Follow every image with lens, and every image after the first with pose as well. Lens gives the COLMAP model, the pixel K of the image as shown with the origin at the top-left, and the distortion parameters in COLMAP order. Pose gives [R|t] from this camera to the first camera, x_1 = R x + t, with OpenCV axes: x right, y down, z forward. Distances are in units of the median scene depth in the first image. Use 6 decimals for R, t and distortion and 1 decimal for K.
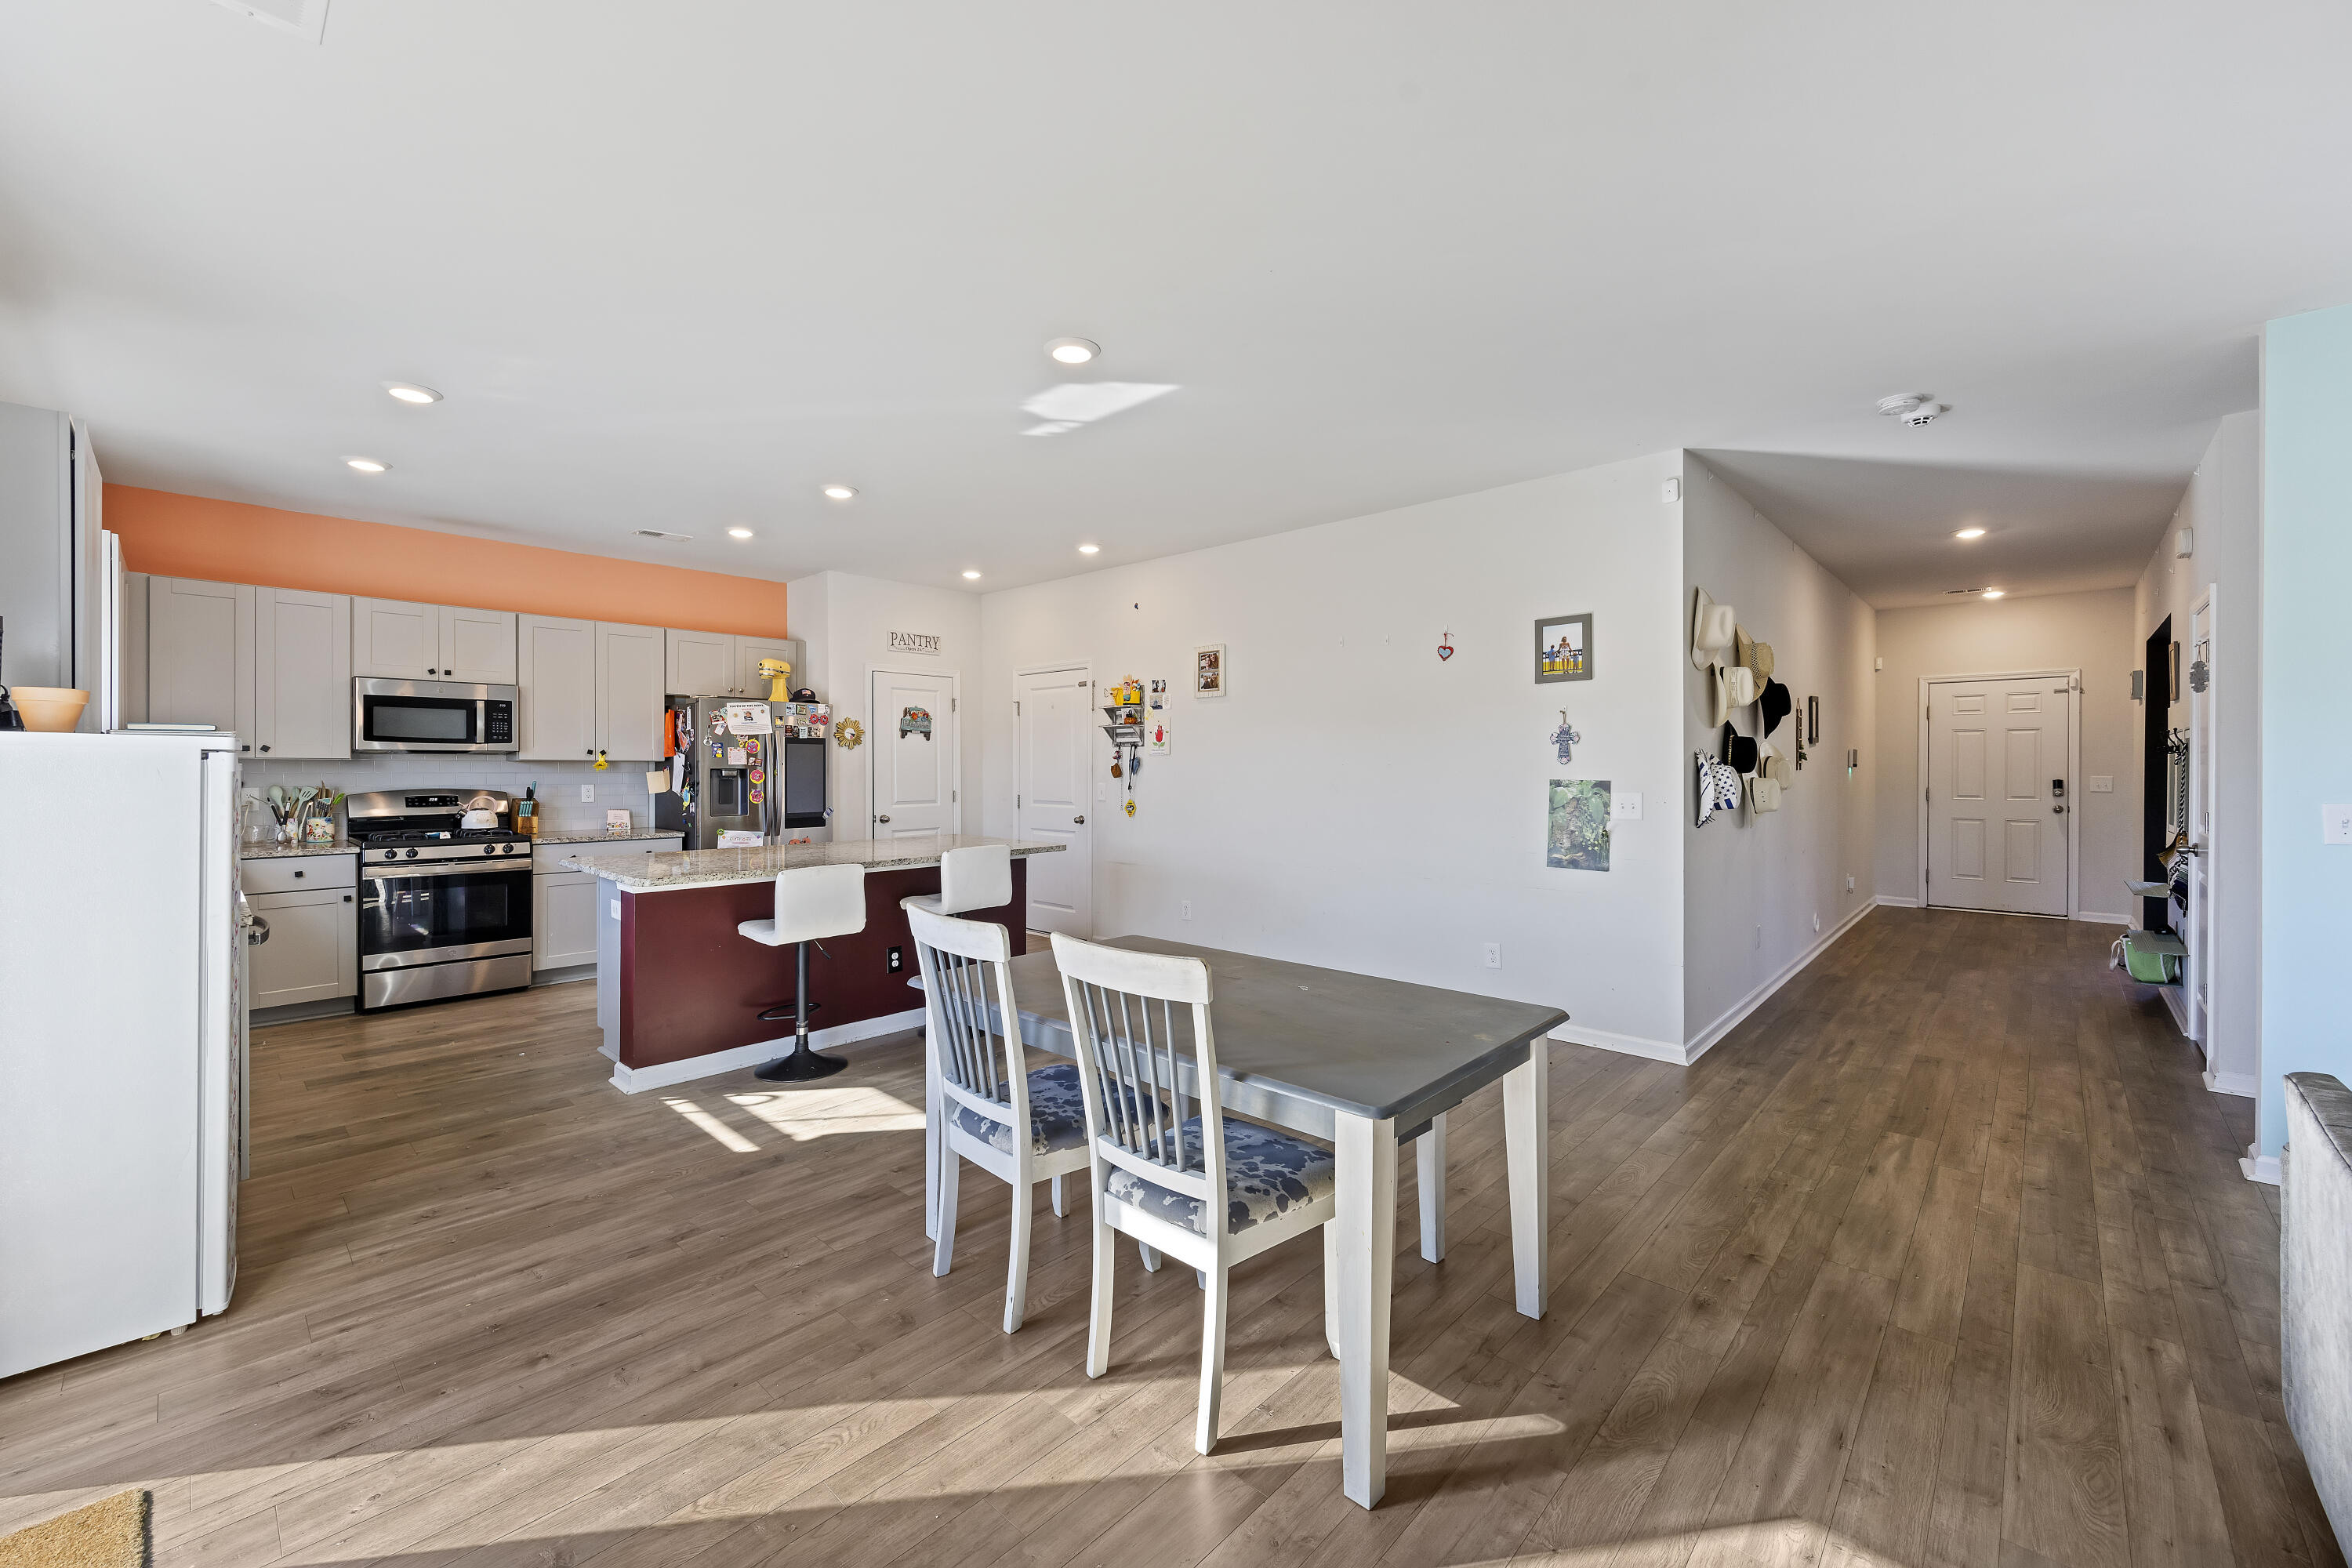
lens RADIAL K [[928.3, 0, 1170.5], [0, 928.3, 773.8], [0, 0, 1]] dist [0.000563, -0.000301]
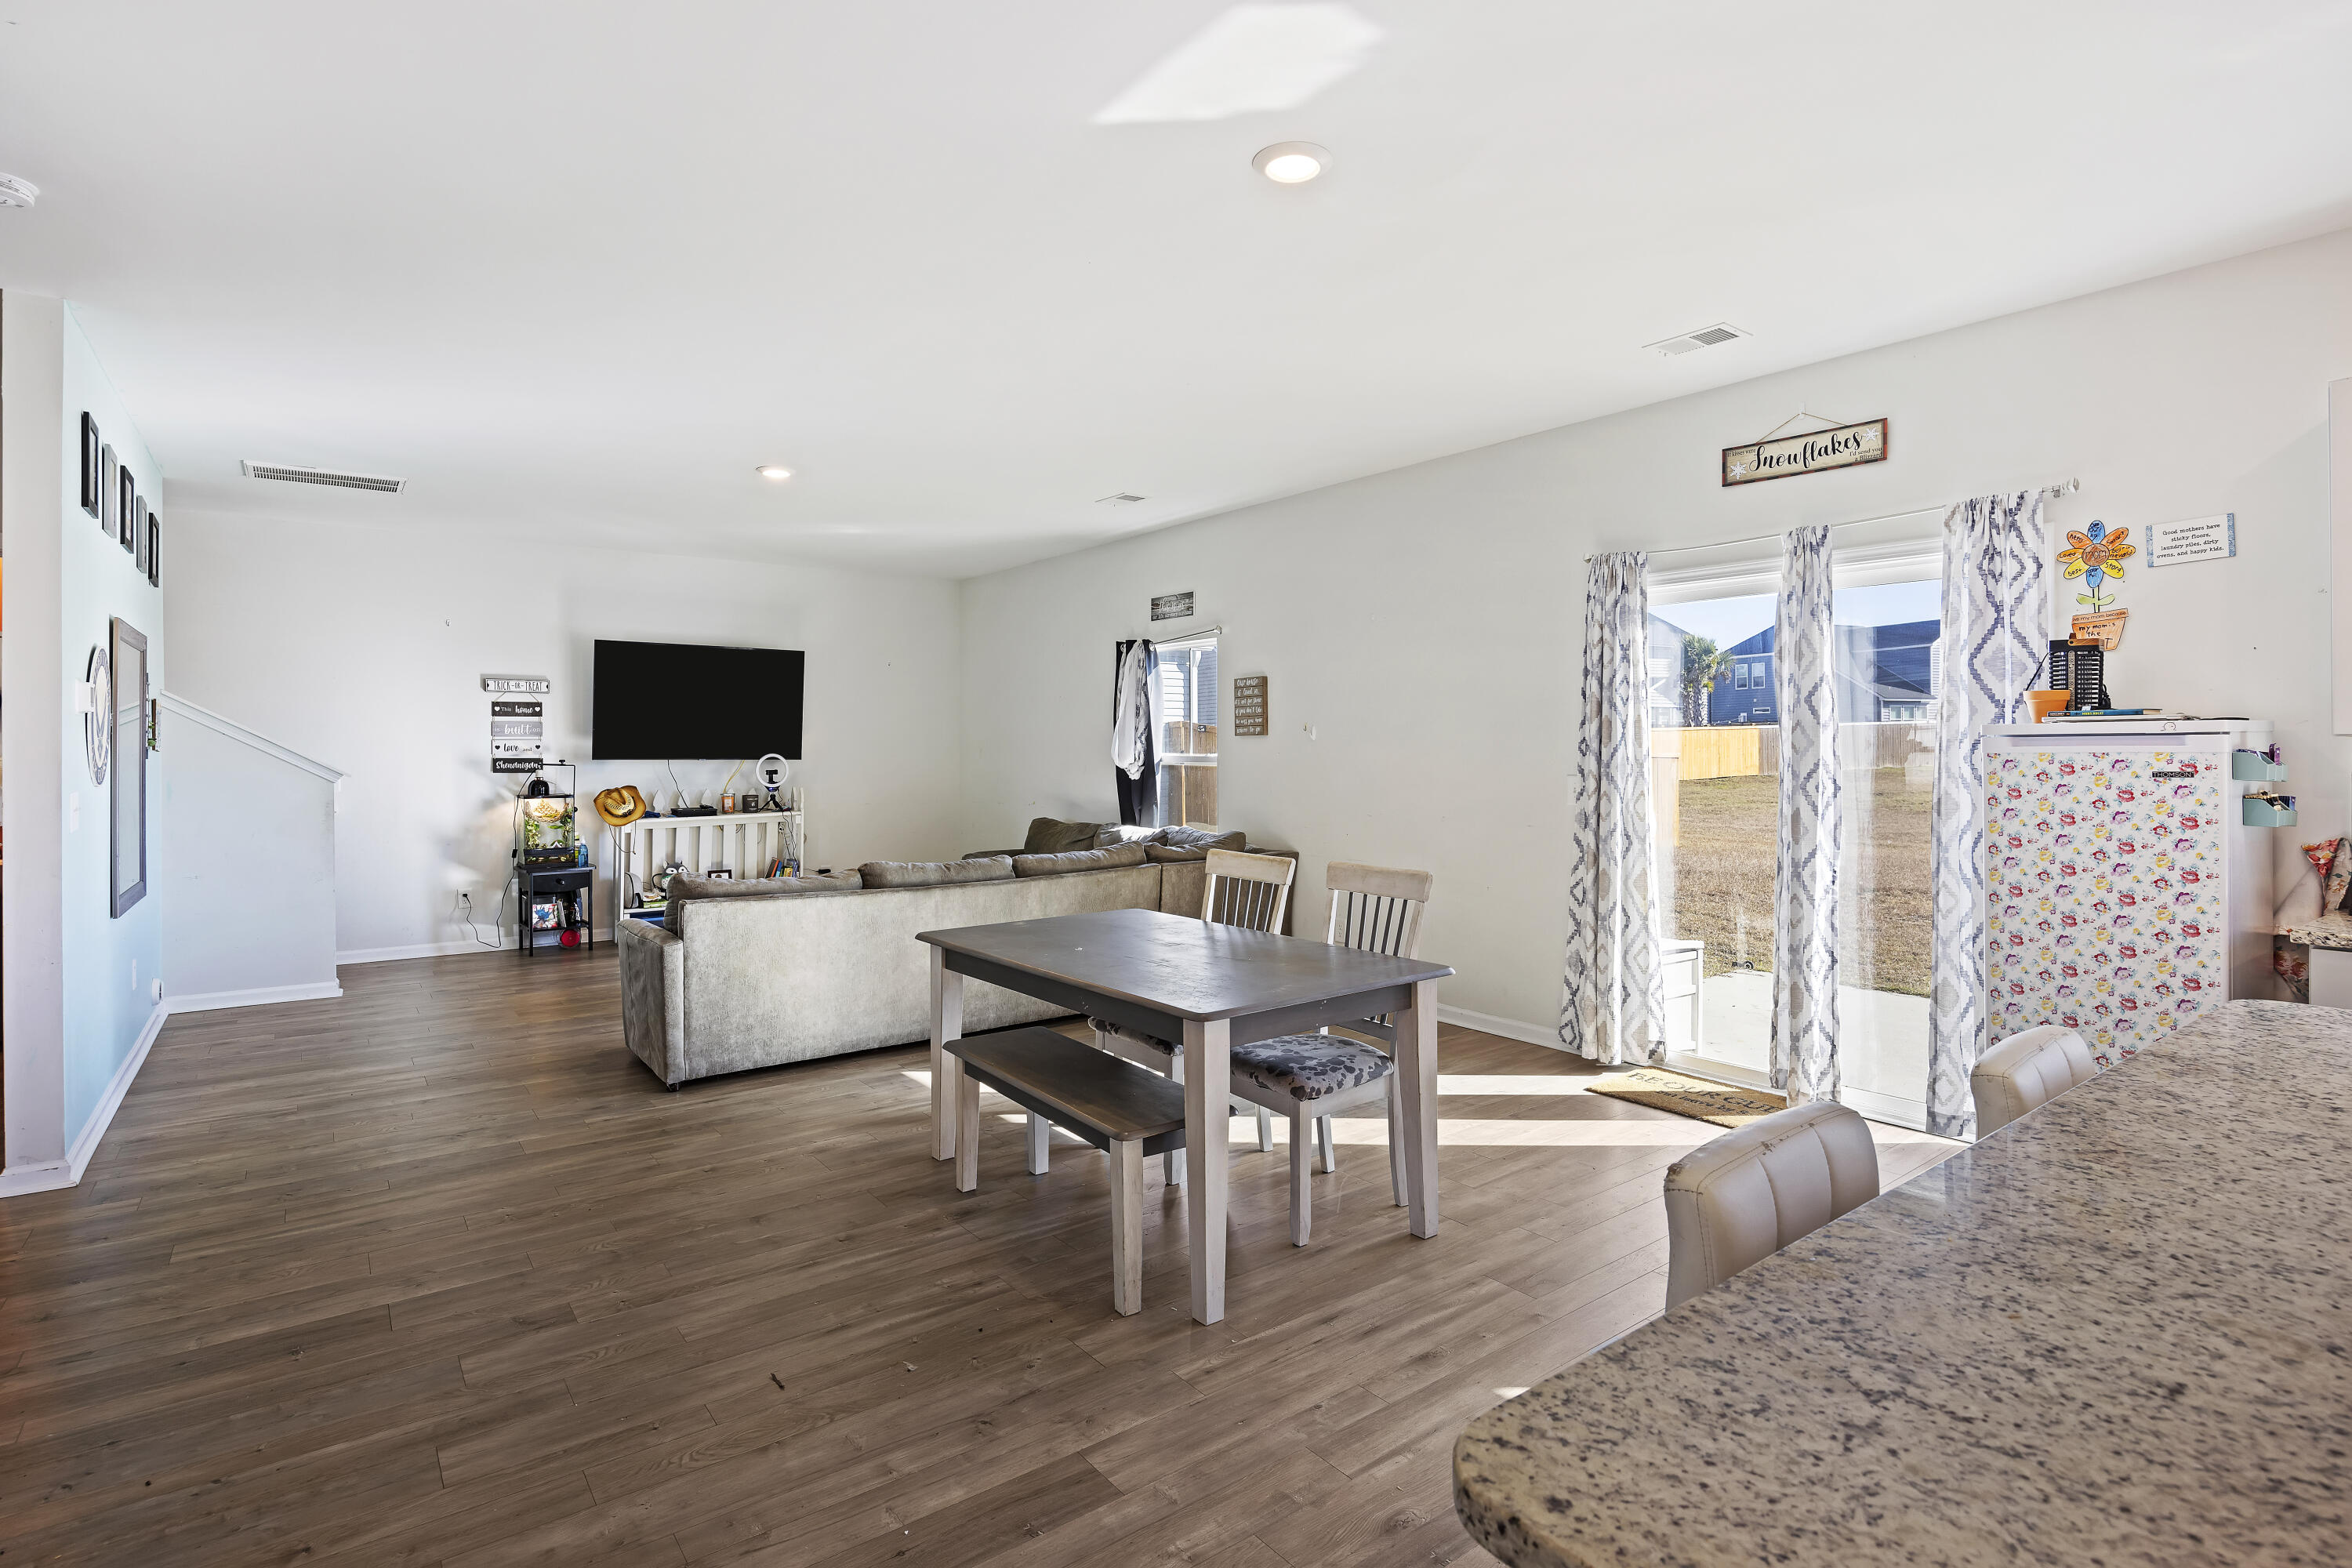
lens RADIAL K [[1160.1, 0, 1177.6], [0, 1160.1, 756.7], [0, 0, 1]] dist [-0.014197, 0.000142]
pose [[-0.986183, 0.001914, 0.165646, -0.092206], [0.004319, 0.999890, 0.014161, -0.010857], [-0.165600, 0.014681, -0.986084, 1.052792]]
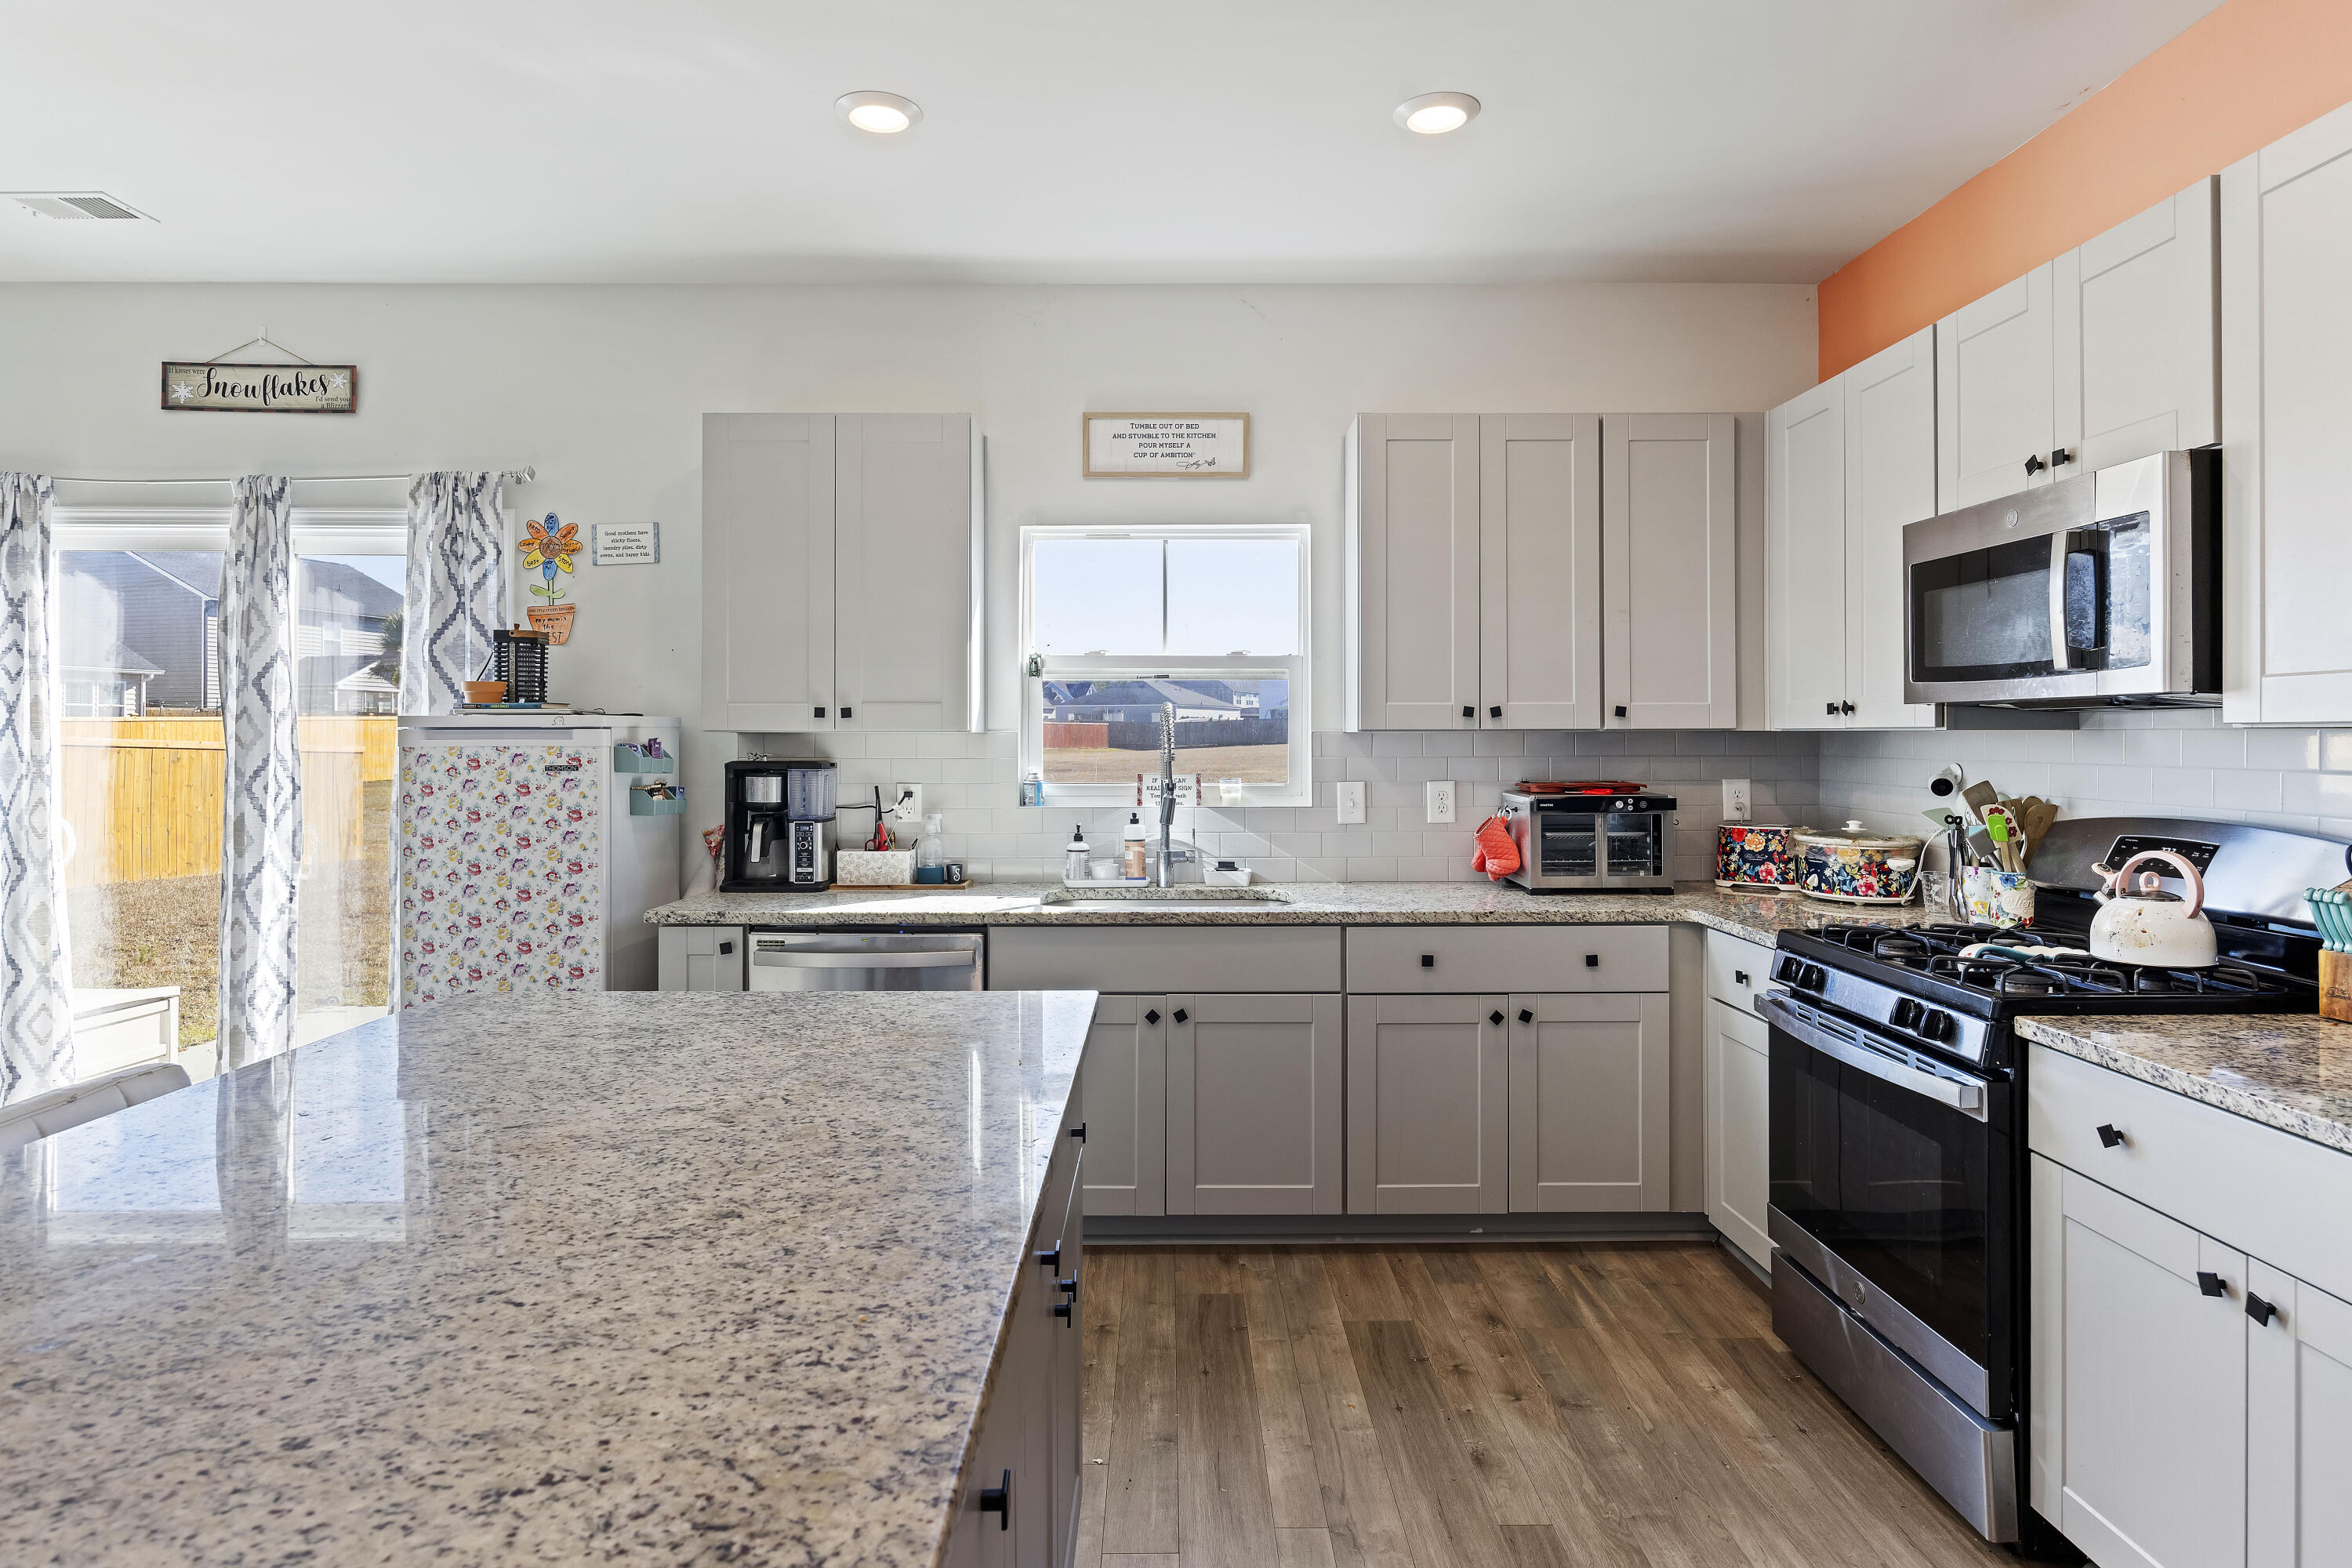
lens RADIAL K [[1281.5, 0, 1185.6], [0, 1281.5, 729.7], [0, 0, 1]] dist [-0.003880, -0.001637]
pose [[-0.714730, -0.007942, -0.699356, -0.246798], [-0.006820, 0.999967, -0.004386, -0.010430], [0.699368, 0.001634, -0.714760, 1.088089]]
